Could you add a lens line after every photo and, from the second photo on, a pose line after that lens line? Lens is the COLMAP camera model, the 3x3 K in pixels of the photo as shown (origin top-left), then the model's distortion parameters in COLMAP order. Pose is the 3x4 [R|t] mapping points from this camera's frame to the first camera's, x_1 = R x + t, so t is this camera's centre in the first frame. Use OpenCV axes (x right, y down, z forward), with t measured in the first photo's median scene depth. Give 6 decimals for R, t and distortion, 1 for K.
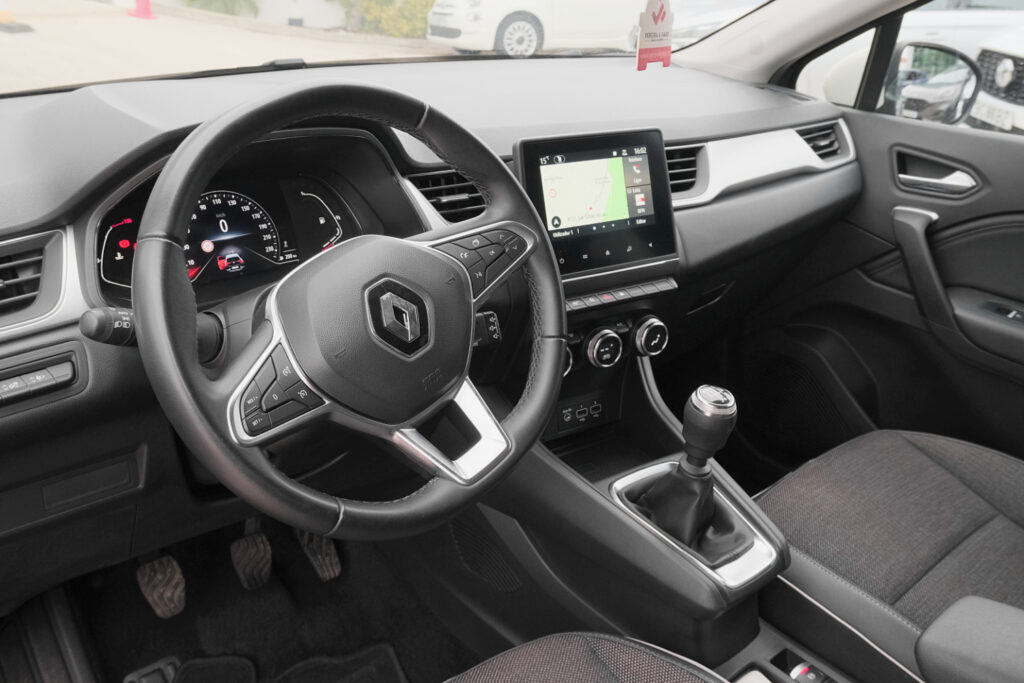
lens RADIAL K [[962.3, 0, 521.8], [0, 962.3, 350.7], [0, 0, 1]] dist [-0.046099, 0.000000]
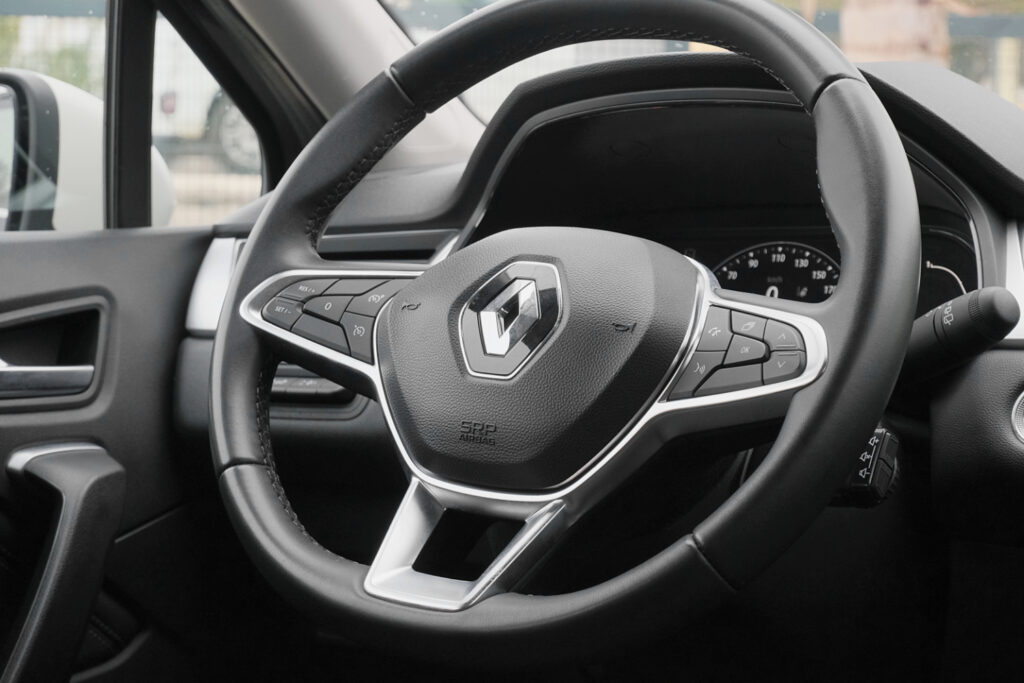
lens RADIAL K [[2115.8, 0, 513.0], [0, 2115.8, 334.9], [0, 0, 1]] dist [-0.117491, 0.000000]
pose [[0.318464, -0.009280, -0.947890, 0.817400], [-0.356599, 0.925327, -0.128866, 0.109745], [0.878304, 0.379056, 0.291374, 0.451857]]
